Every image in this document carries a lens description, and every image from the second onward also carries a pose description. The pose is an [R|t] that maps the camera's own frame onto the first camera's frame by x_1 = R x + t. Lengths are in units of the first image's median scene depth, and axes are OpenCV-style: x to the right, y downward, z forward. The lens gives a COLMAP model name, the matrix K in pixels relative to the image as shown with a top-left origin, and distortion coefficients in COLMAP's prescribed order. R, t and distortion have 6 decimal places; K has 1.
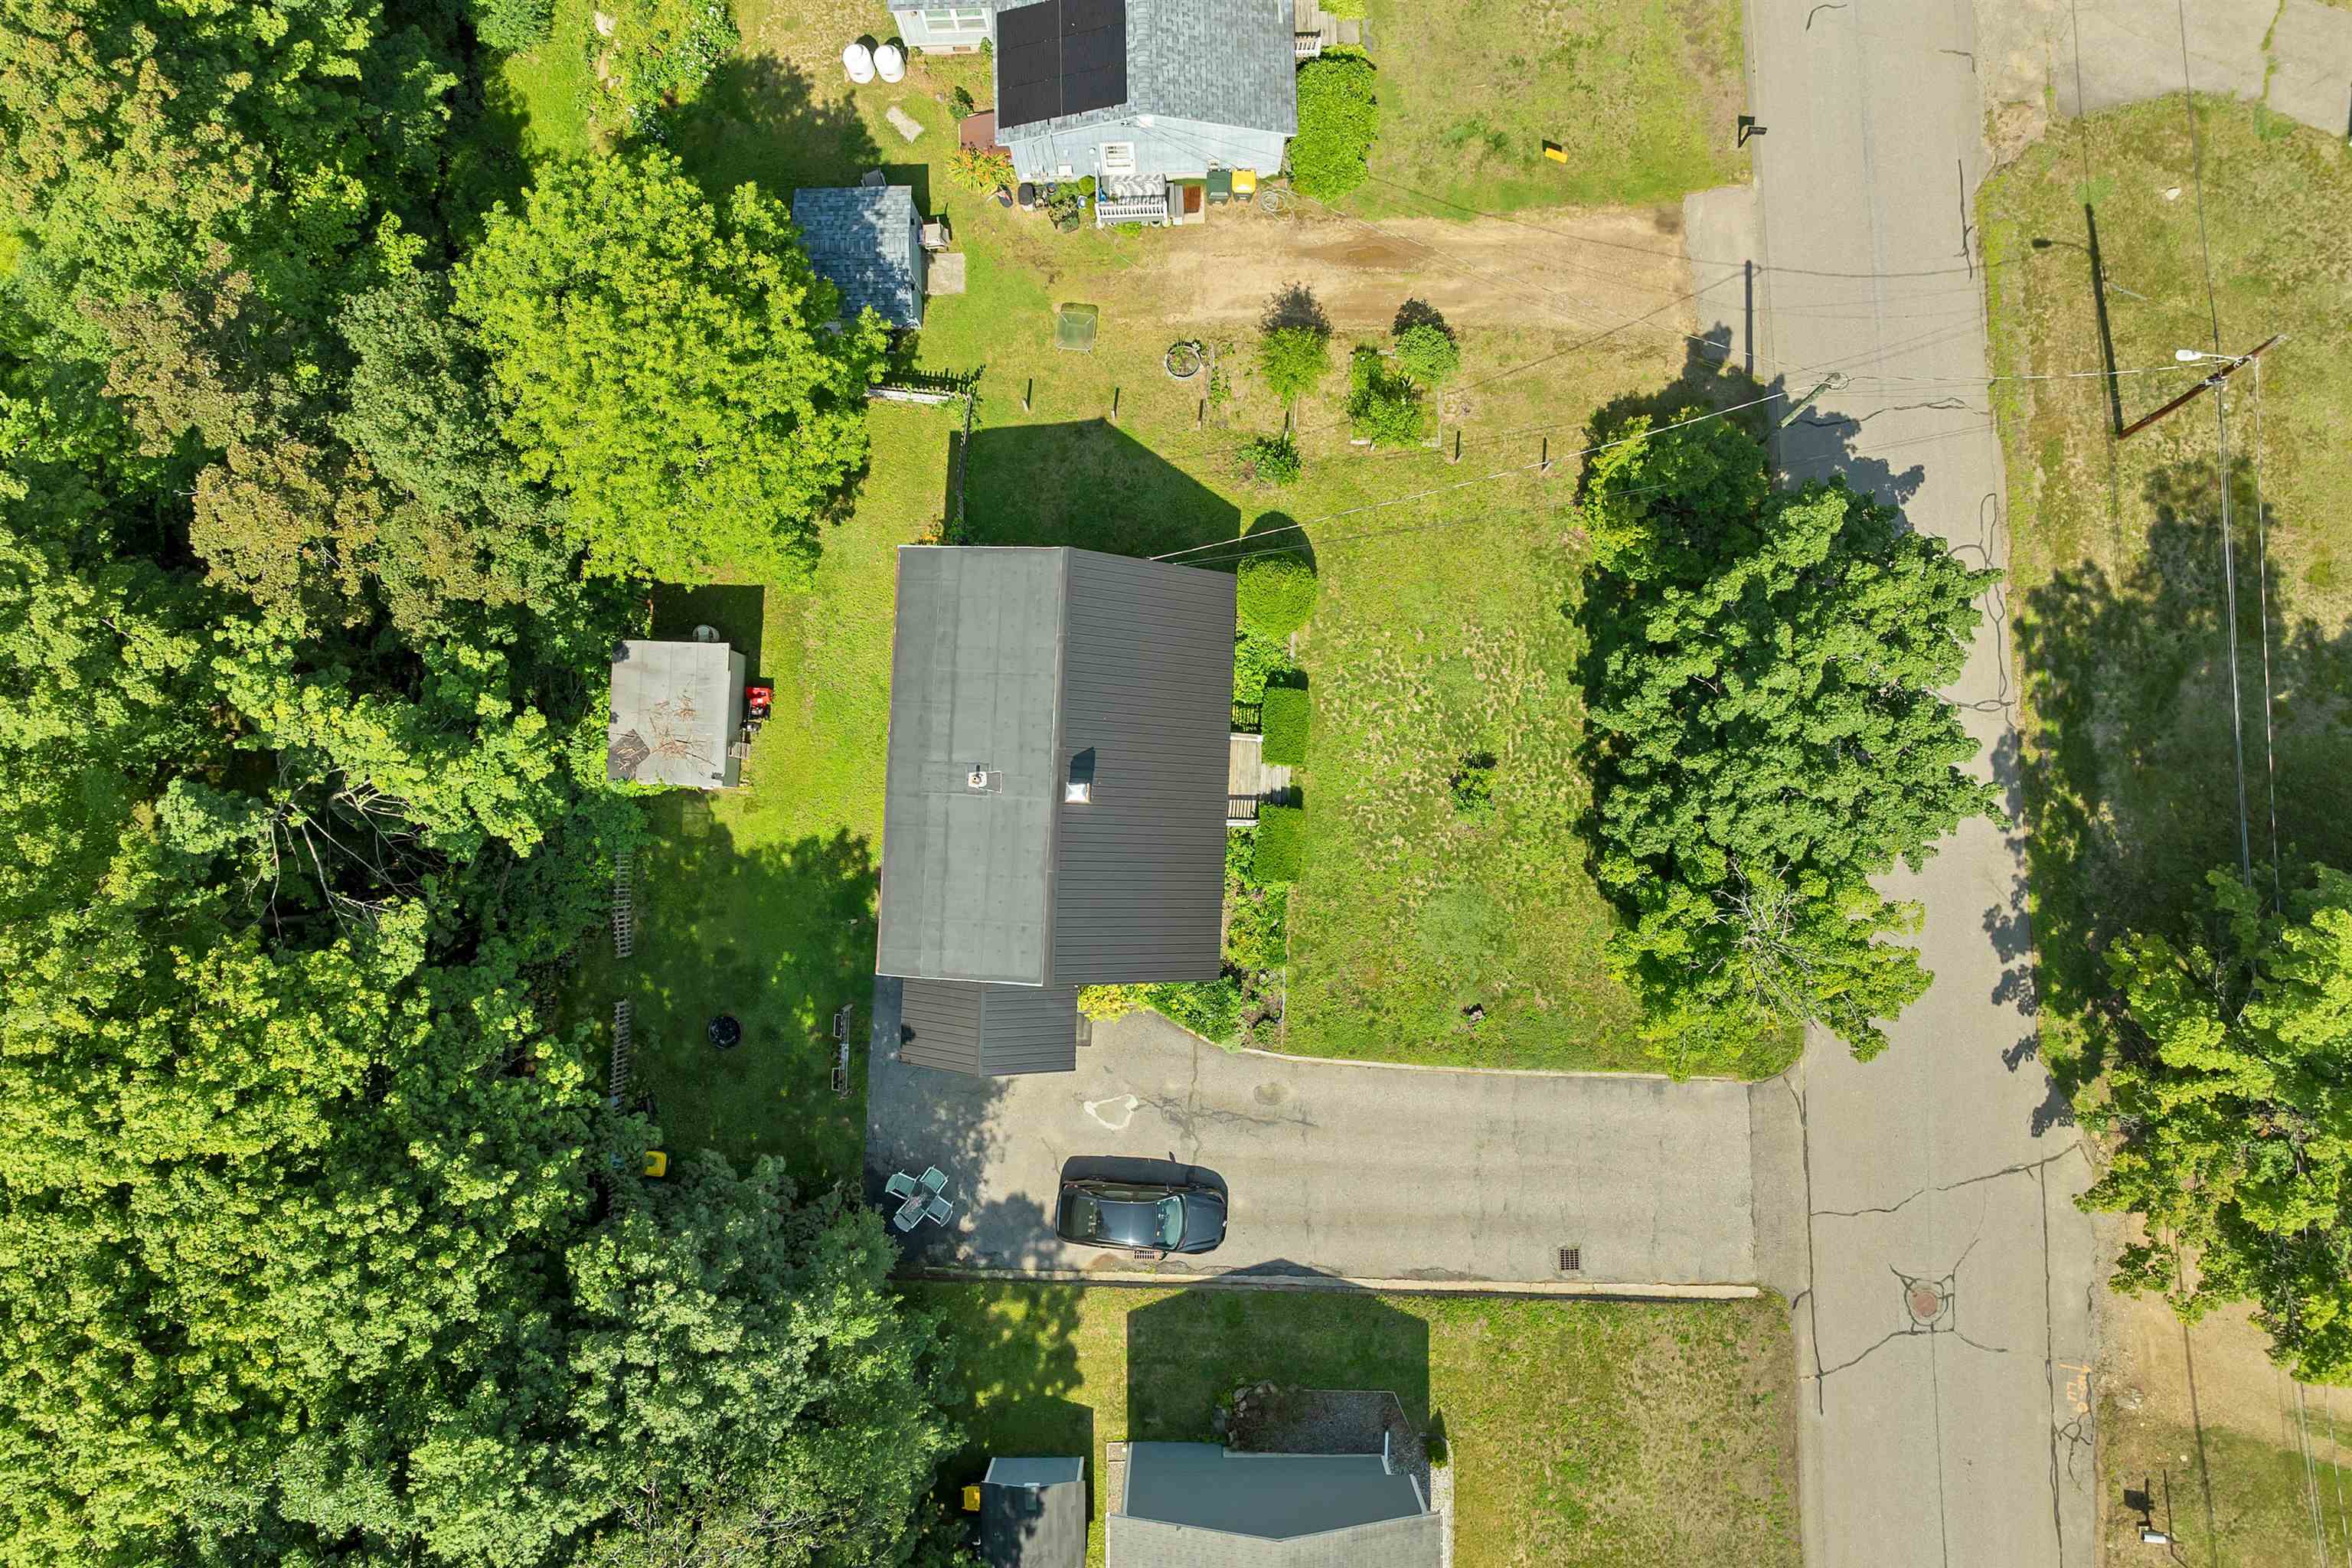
lens RADIAL K [[1689.9, 0, 1204.5], [0, 1689.9, 782.5], [0, 0, 1]] dist [-0.032068, -0.003778]
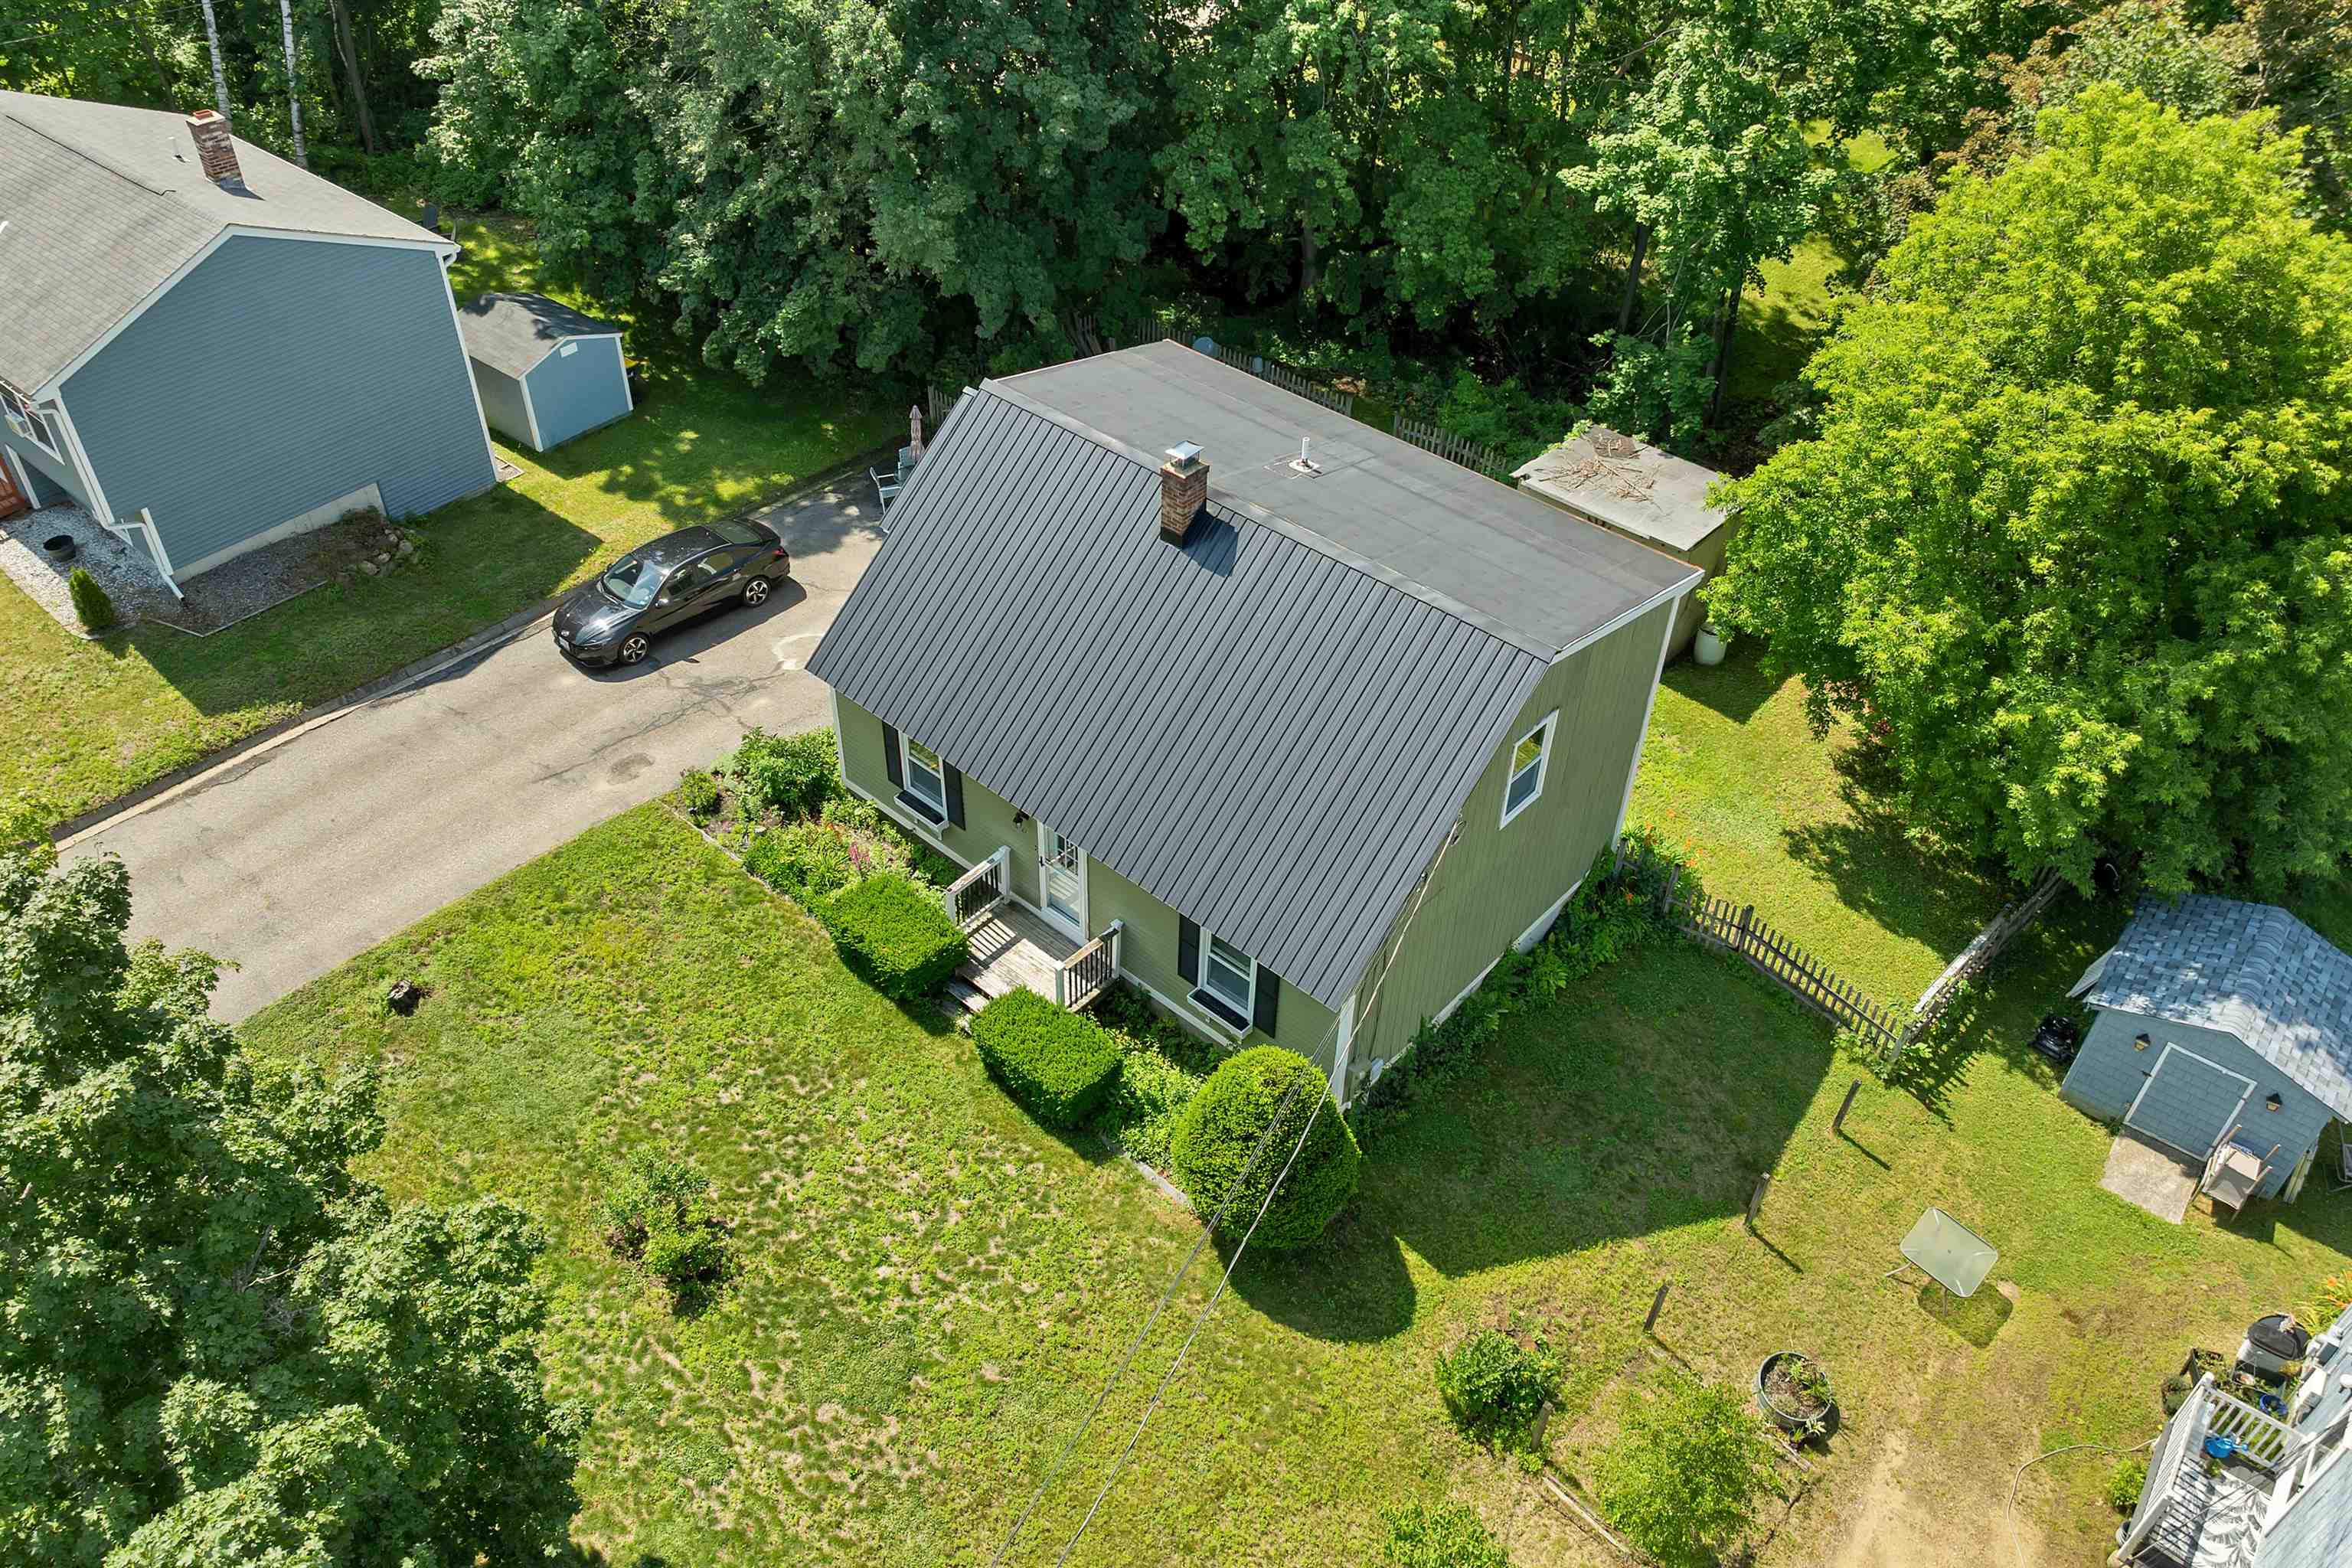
lens RADIAL K [[1689.9, 0, 1204.5], [0, 1689.9, 782.5], [0, 0, 1]] dist [-0.032068, -0.003778]
pose [[-0.626861, 0.521369, -0.578981, 0.269599], [-0.779123, -0.416066, 0.468889, -0.275510], [0.003570, 0.745026, 0.667026, 0.588405]]
